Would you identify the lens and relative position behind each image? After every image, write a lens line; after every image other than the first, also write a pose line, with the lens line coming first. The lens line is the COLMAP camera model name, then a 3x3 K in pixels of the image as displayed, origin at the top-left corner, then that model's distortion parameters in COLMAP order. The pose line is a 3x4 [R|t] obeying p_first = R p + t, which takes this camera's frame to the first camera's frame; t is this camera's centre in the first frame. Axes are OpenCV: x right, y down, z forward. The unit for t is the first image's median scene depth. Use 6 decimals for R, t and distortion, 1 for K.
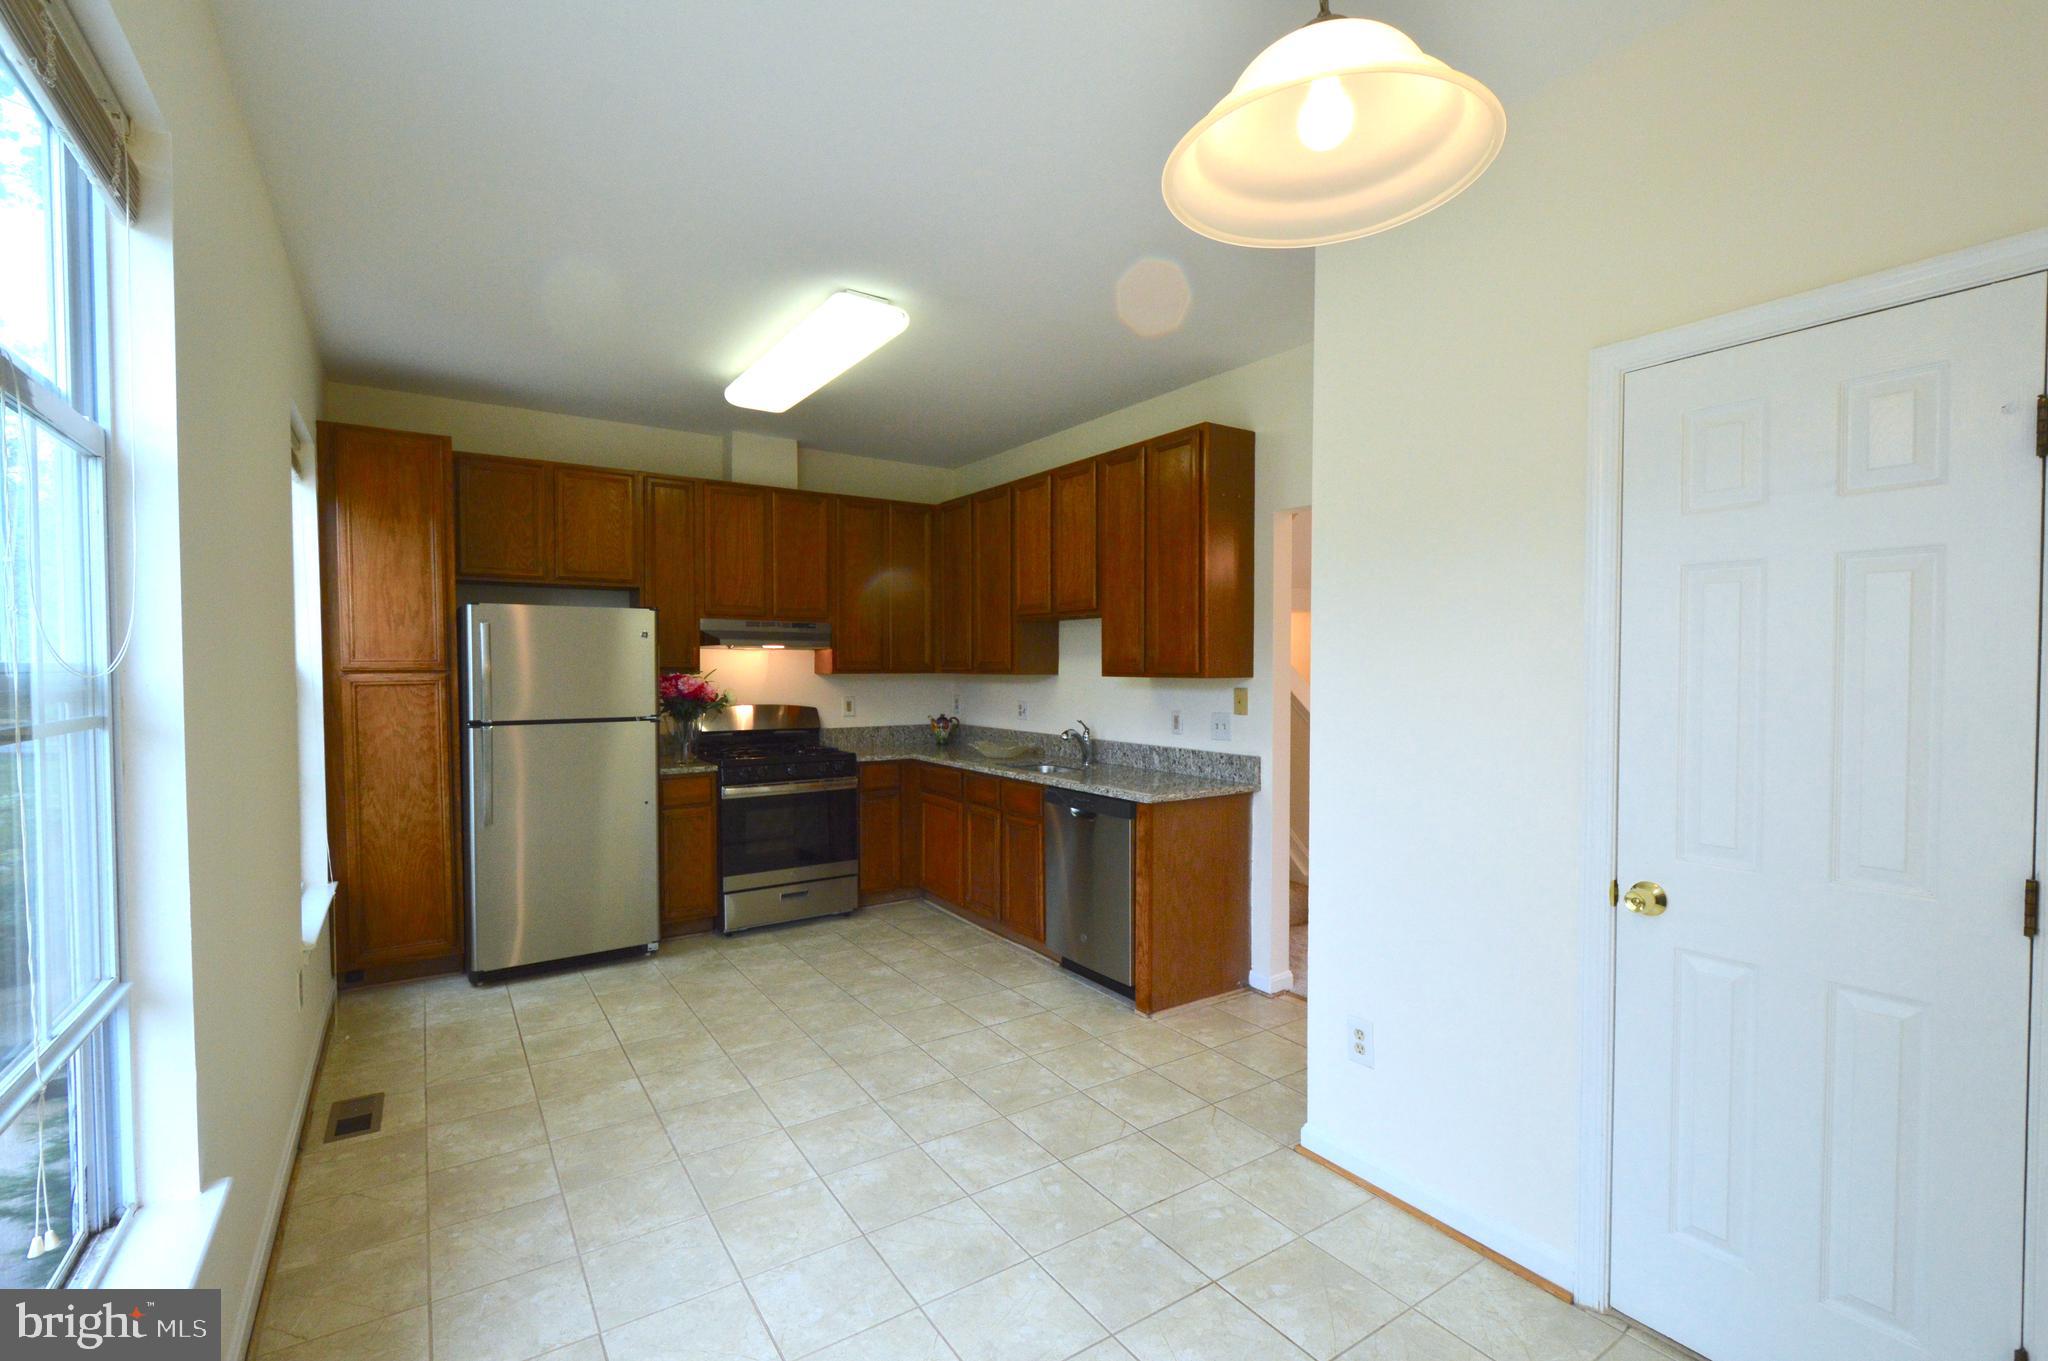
lens RADIAL K [[905.0, 0, 1020.7], [0, 905.0, 687.3], [0, 0, 1]] dist [0.014821, -0.010920]
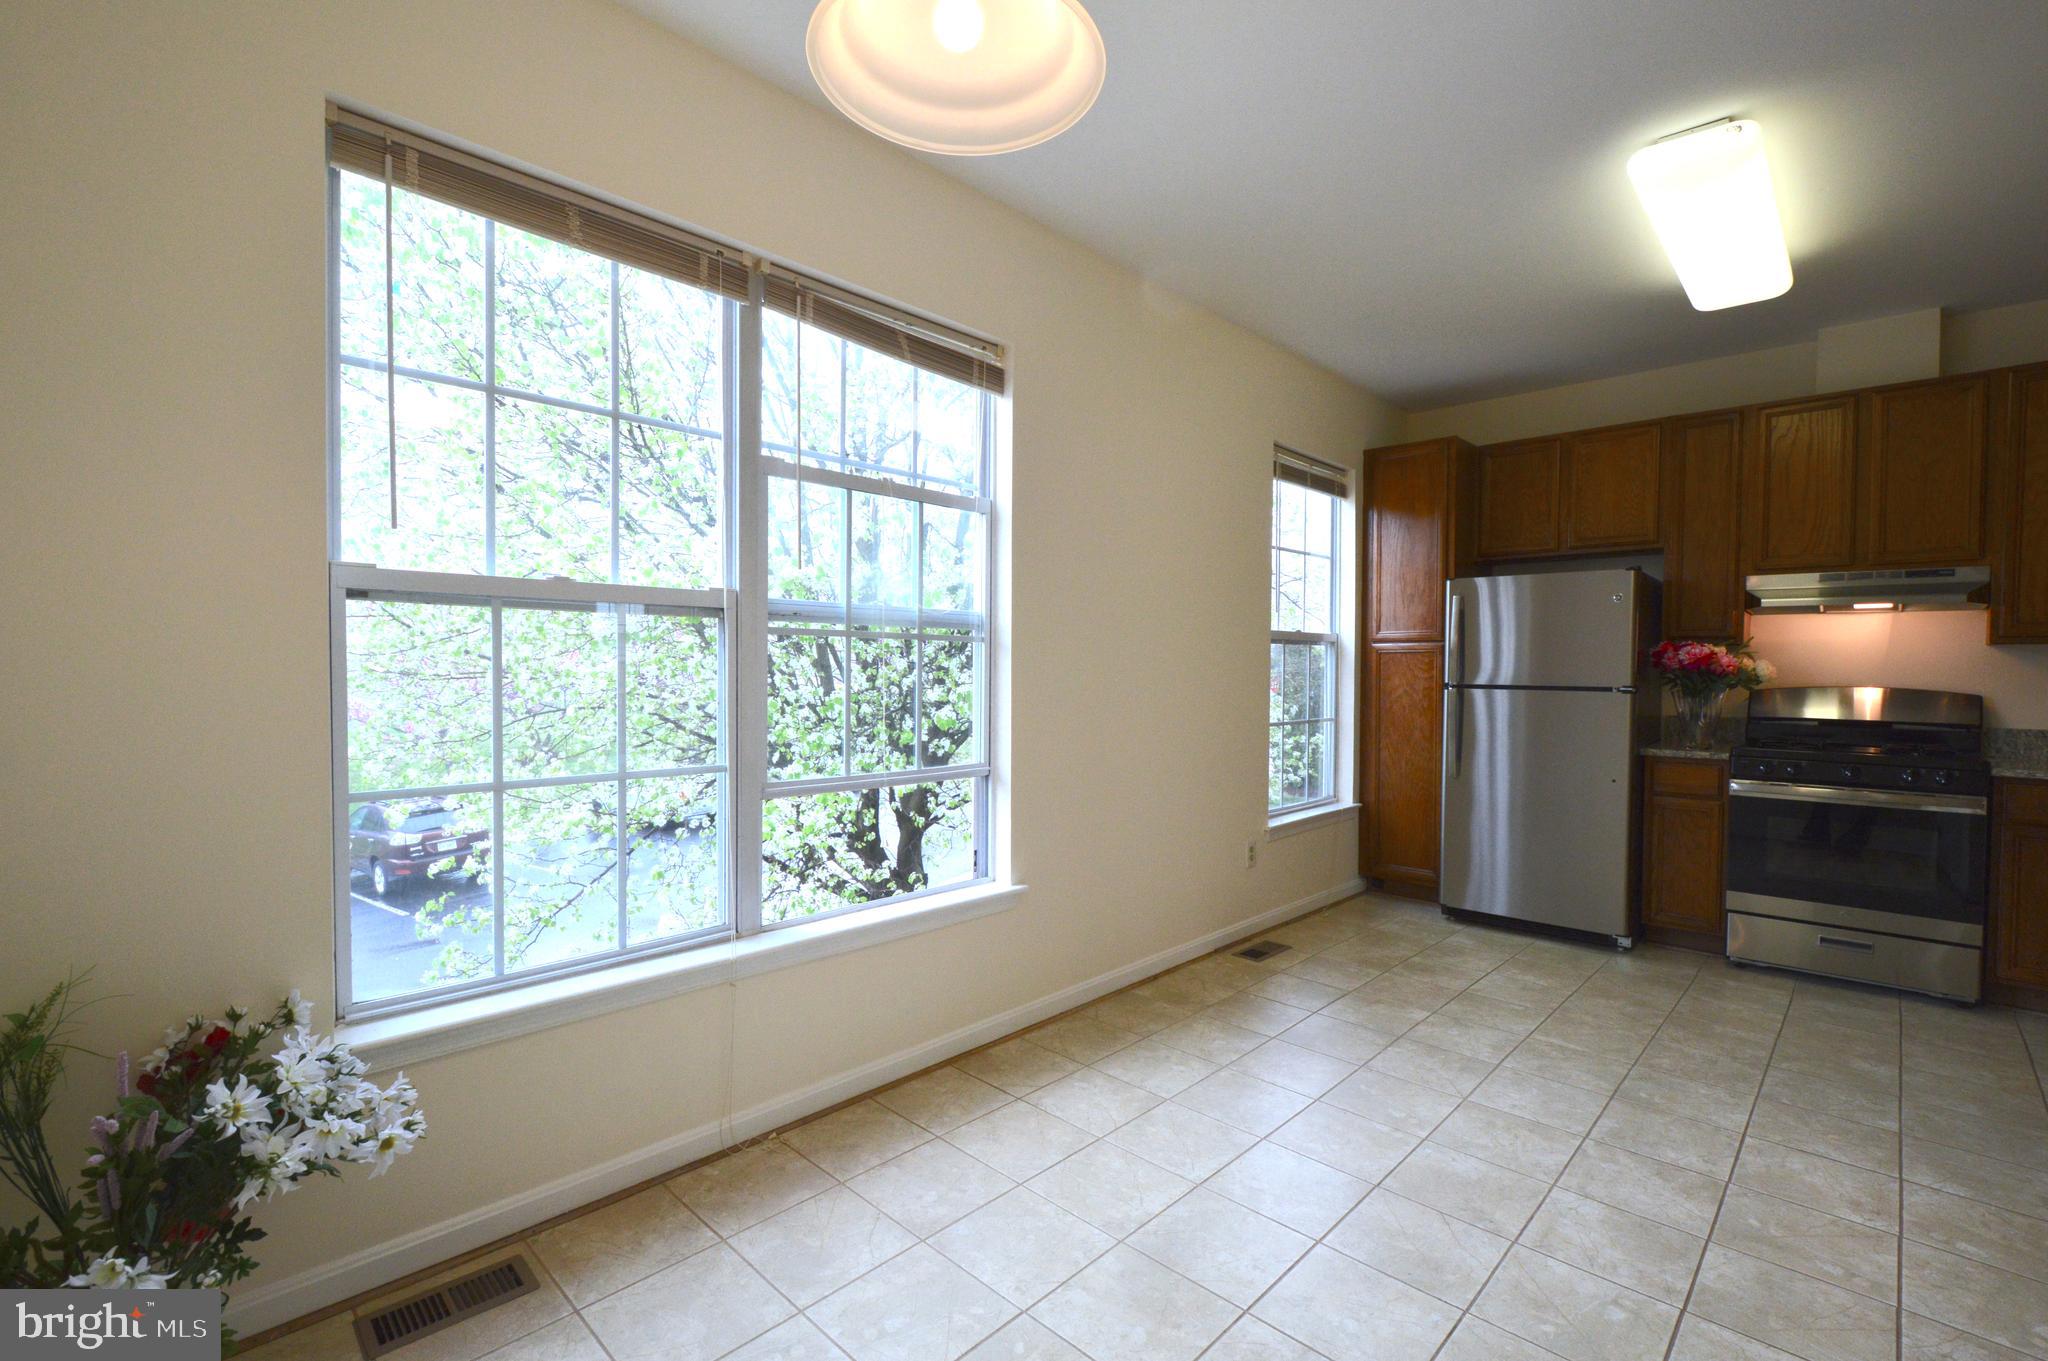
lens RADIAL K [[905.0, 0, 1020.7], [0, 905.0, 687.3], [0, 0, 1]] dist [0.014821, -0.010920]
pose [[0.213823, 0.024324, -0.976570, 0.354042], [-0.032565, 0.999312, 0.017761, 0.035160], [0.976330, 0.028004, 0.214468, 0.212470]]
